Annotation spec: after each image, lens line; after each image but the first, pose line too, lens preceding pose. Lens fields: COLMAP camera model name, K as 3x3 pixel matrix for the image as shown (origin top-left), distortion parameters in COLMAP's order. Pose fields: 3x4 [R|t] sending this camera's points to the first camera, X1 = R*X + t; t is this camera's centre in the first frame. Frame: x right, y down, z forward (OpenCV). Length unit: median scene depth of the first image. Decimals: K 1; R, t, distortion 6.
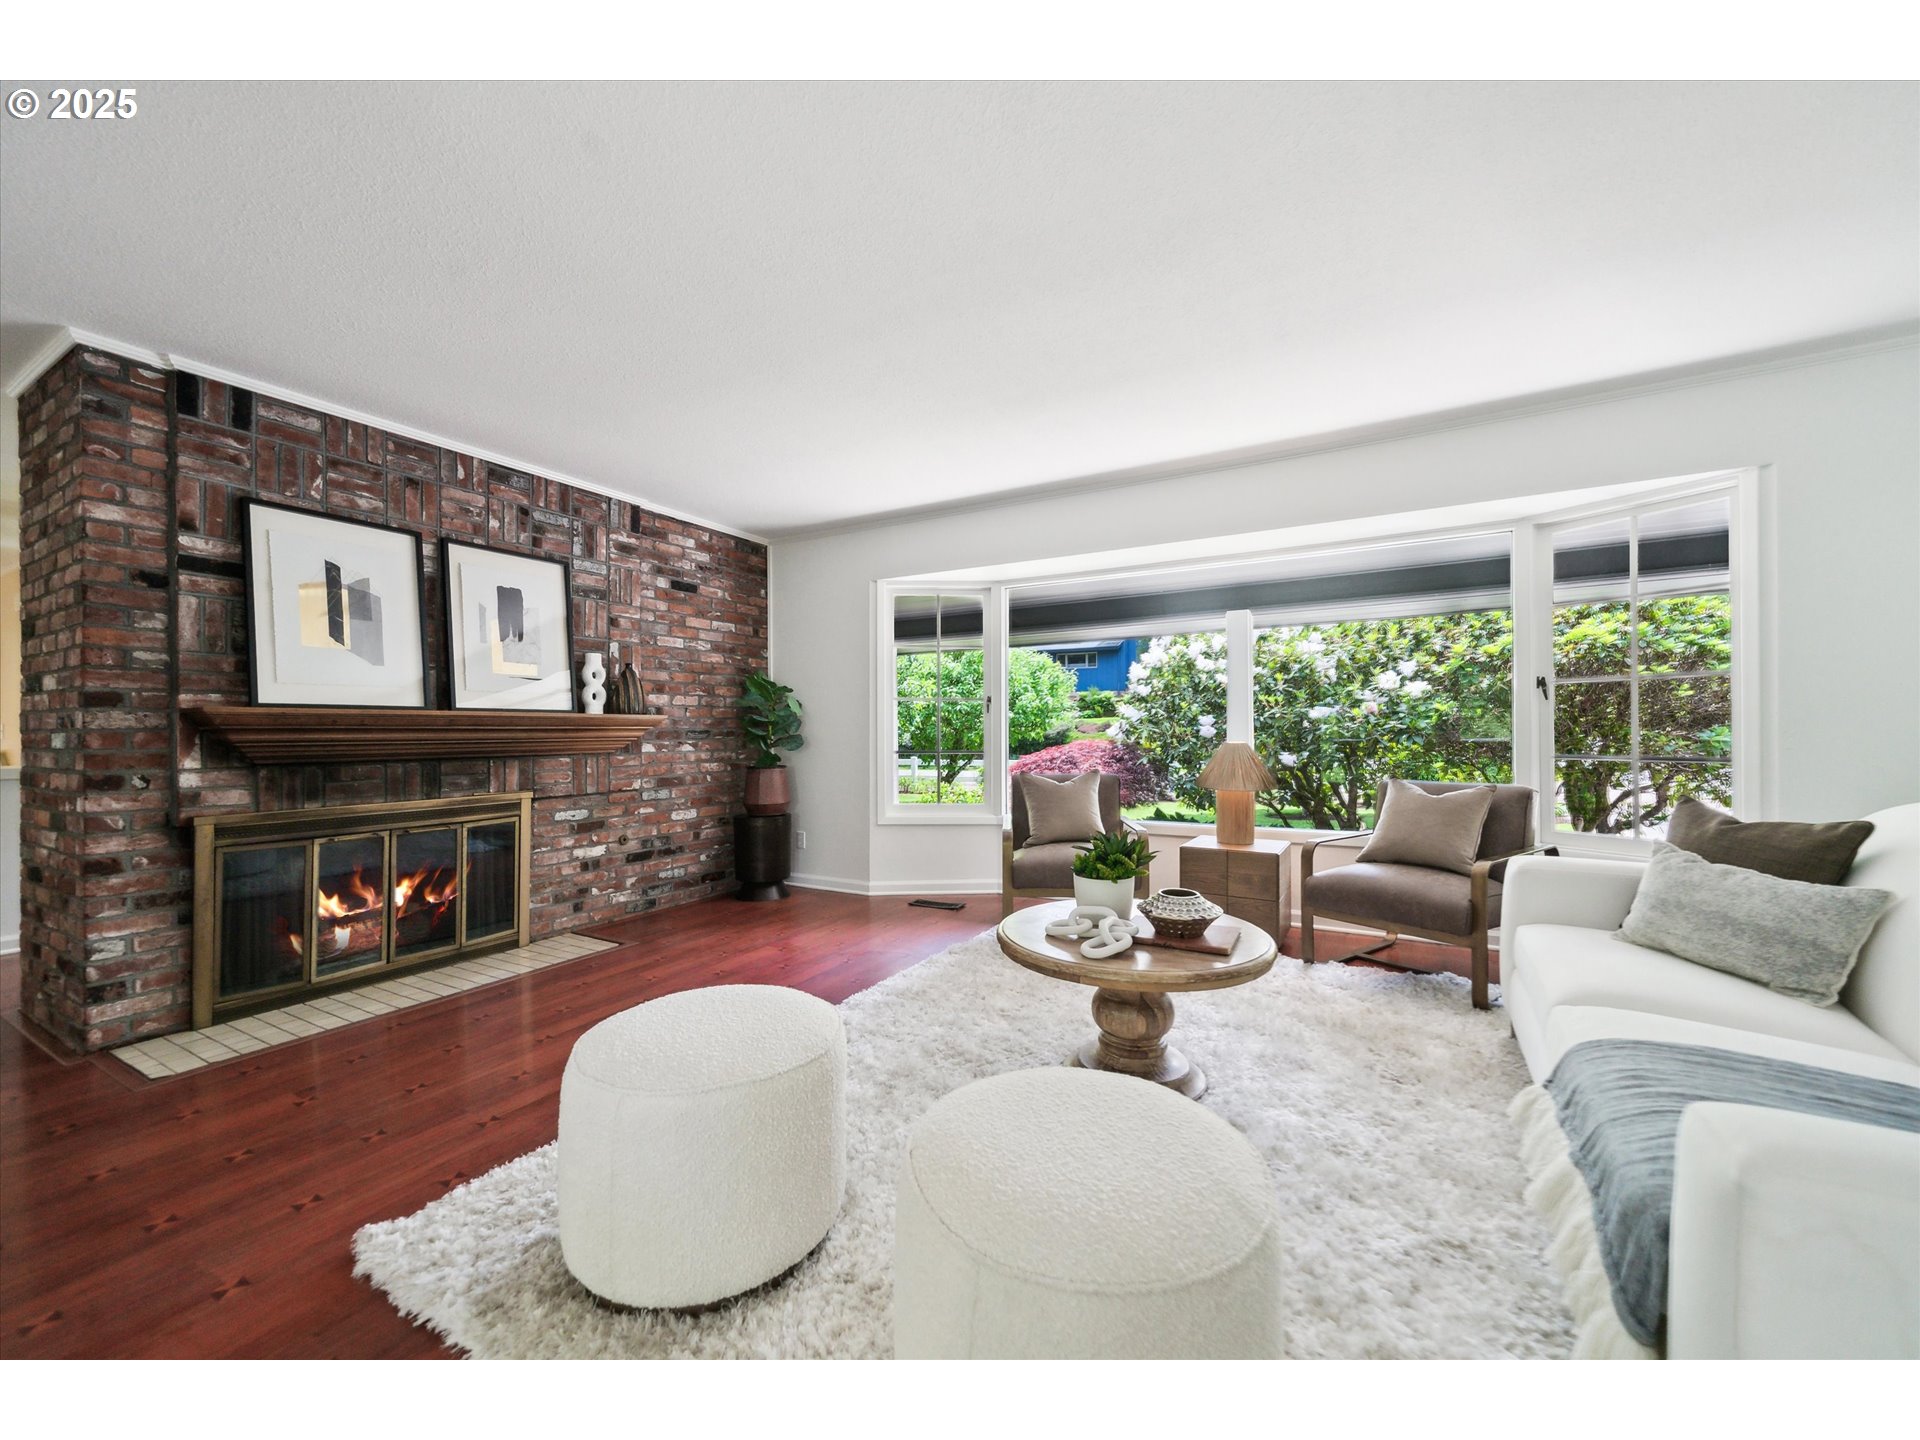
lens RADIAL K [[736.4, 0, 967.7], [0, 736.4, 722.2], [0, 0, 1]] dist [0.000589, 0.000511]
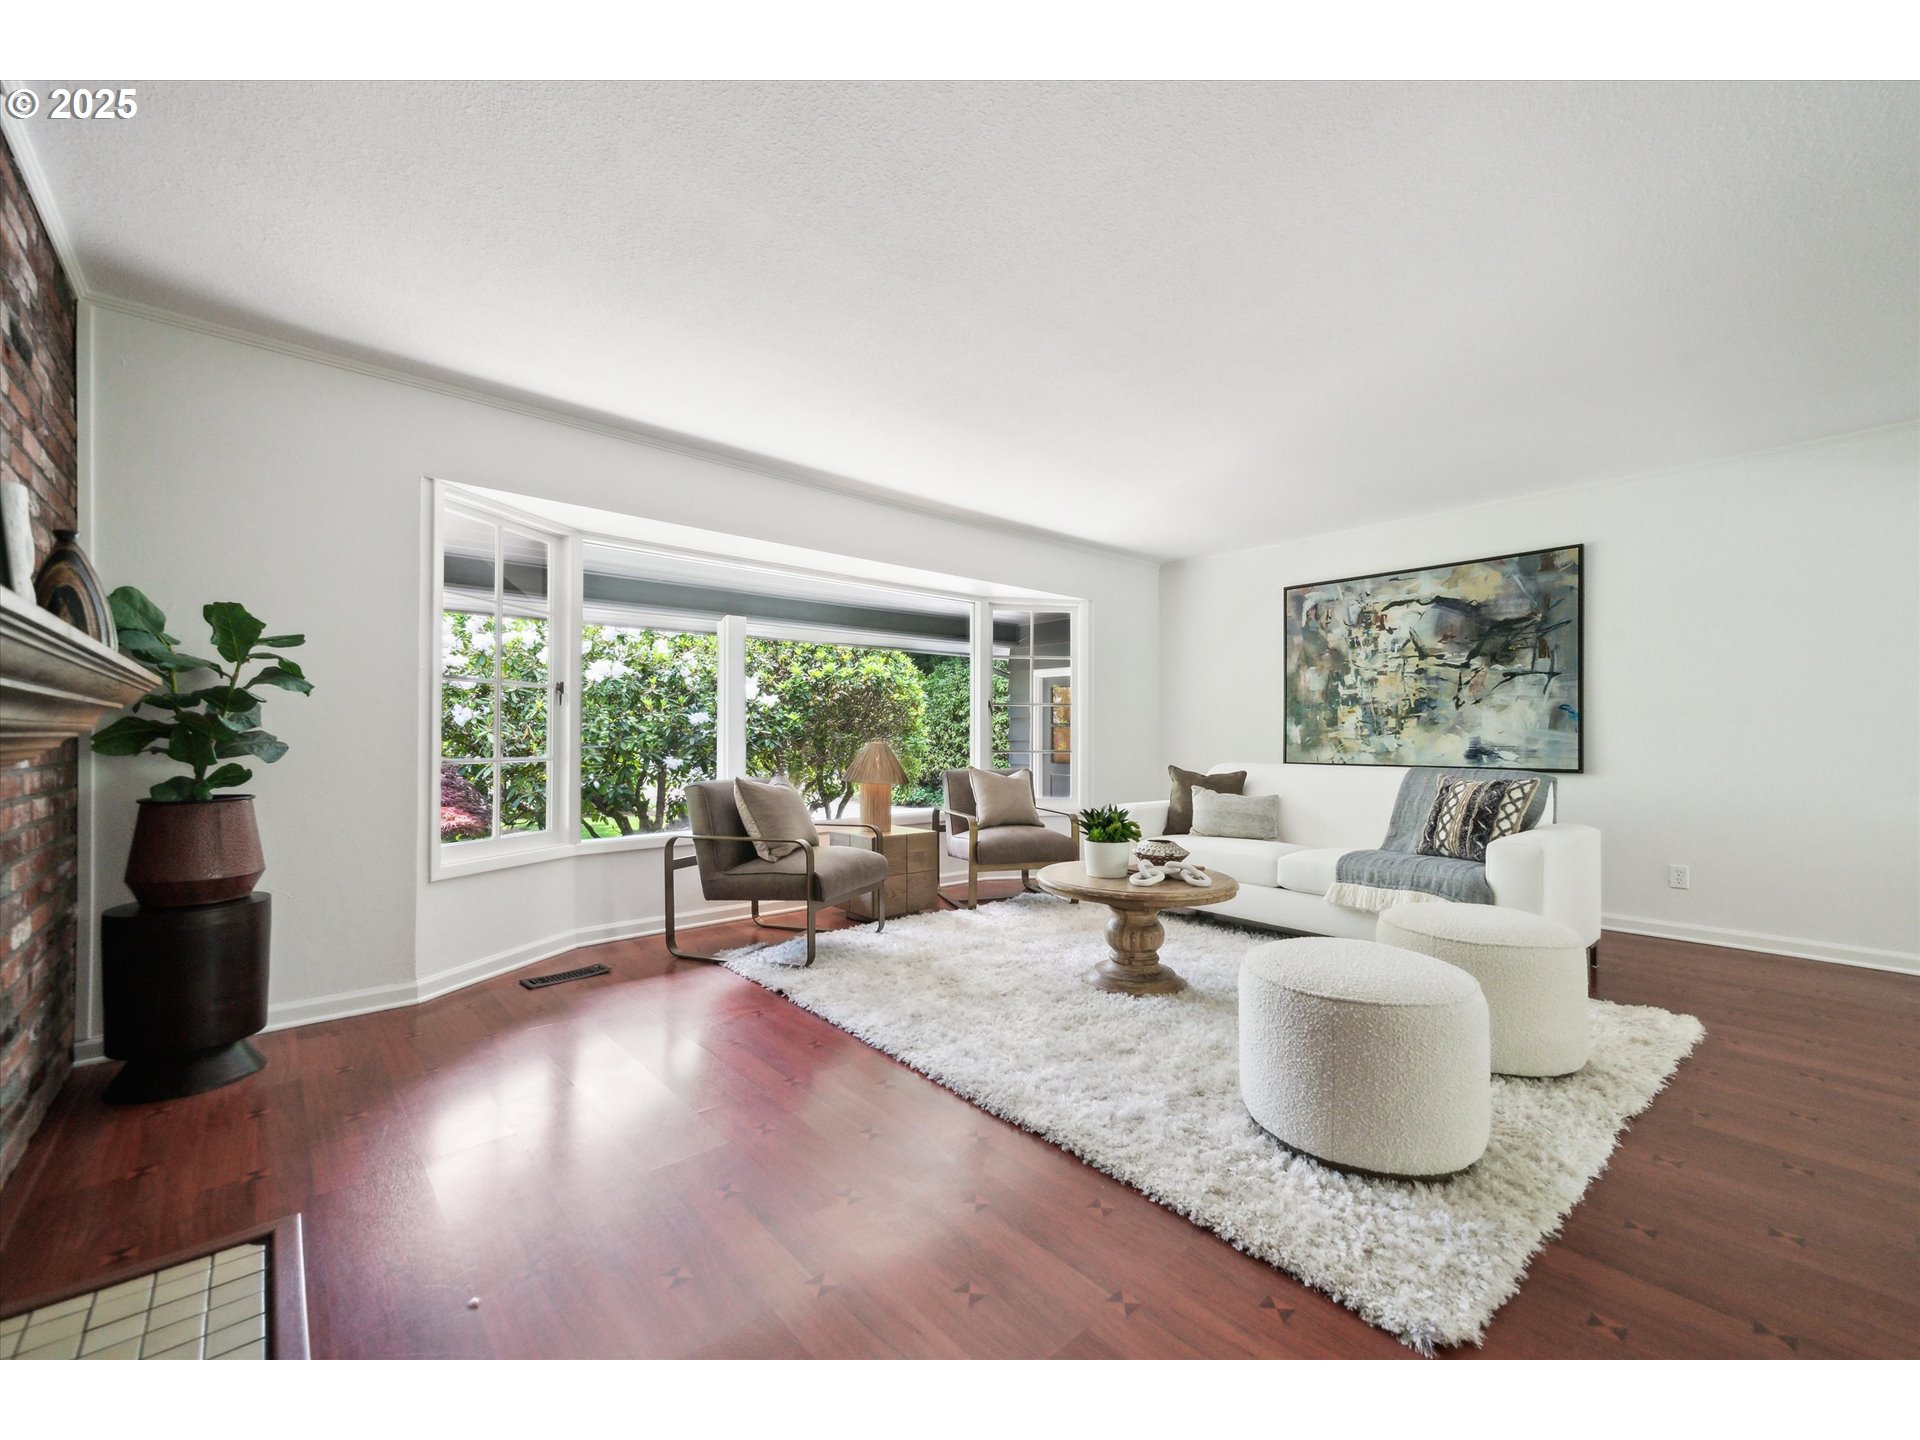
lens RADIAL K [[787.4, 0, 929.4], [0, 787.4, 746.3], [0, 0, 1]] dist [0.000633, 0.000091]
pose [[0.347640, -0.005180, 0.937614, -0.579855], [-0.011893, 0.999880, 0.009934, 0.014234], [-0.937553, -0.014604, 0.347536, 0.376871]]
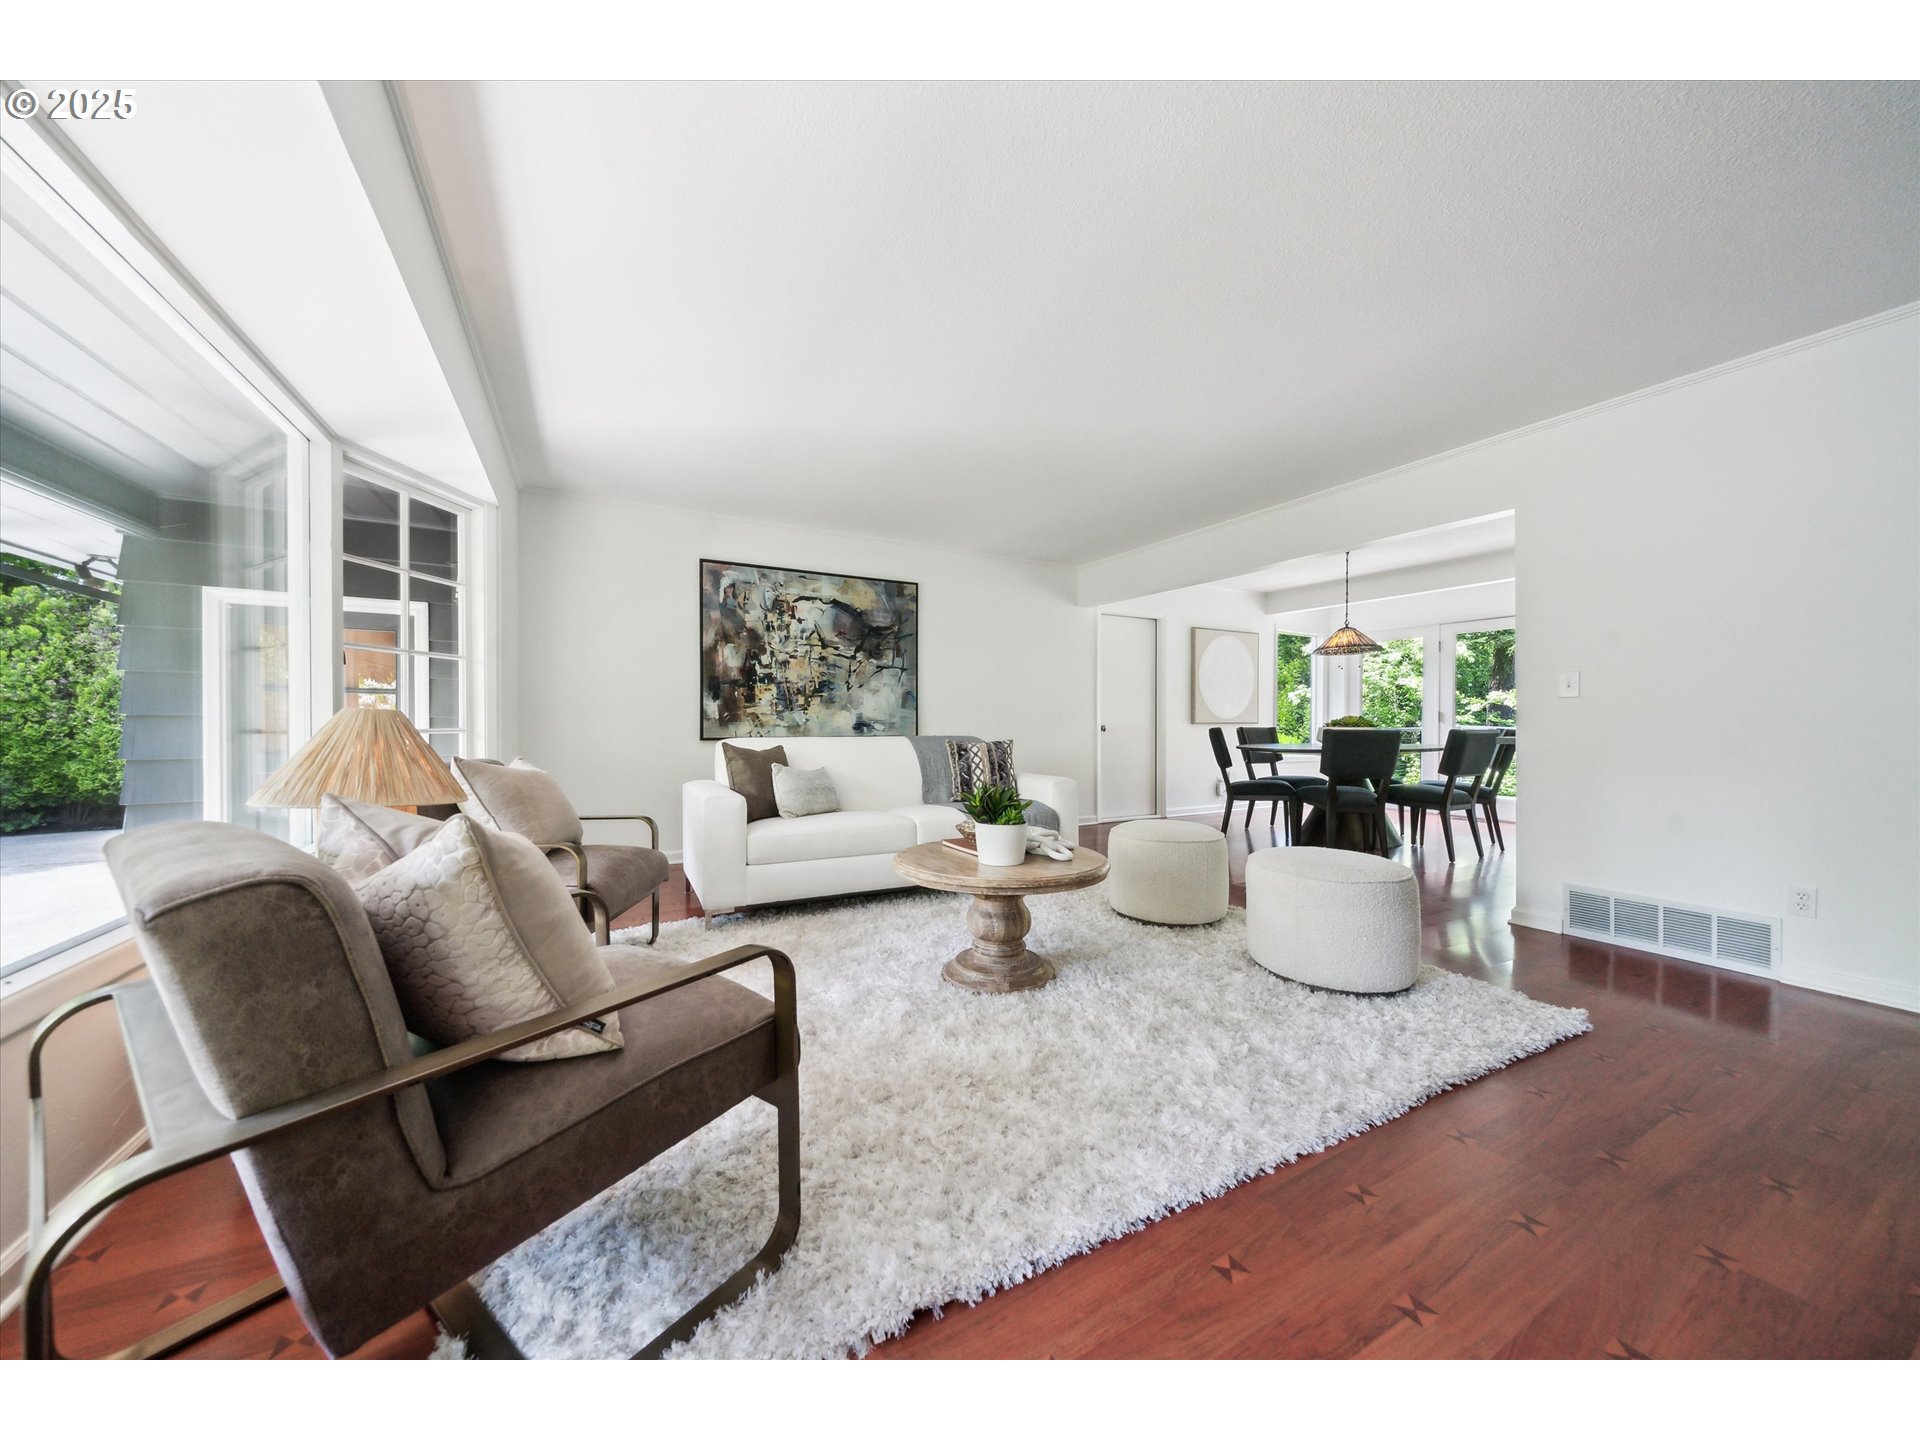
lens RADIAL K [[672.4, 0, 965.1], [0, 672.4, 720.2], [0, 0, 1]] dist [-0.001761, 0.000651]
pose [[-0.852311, -0.003743, 0.523021, -0.152057], [-0.007505, 0.999959, -0.005074, 0.019590], [-0.522981, -0.008250, -0.852305, 0.900493]]
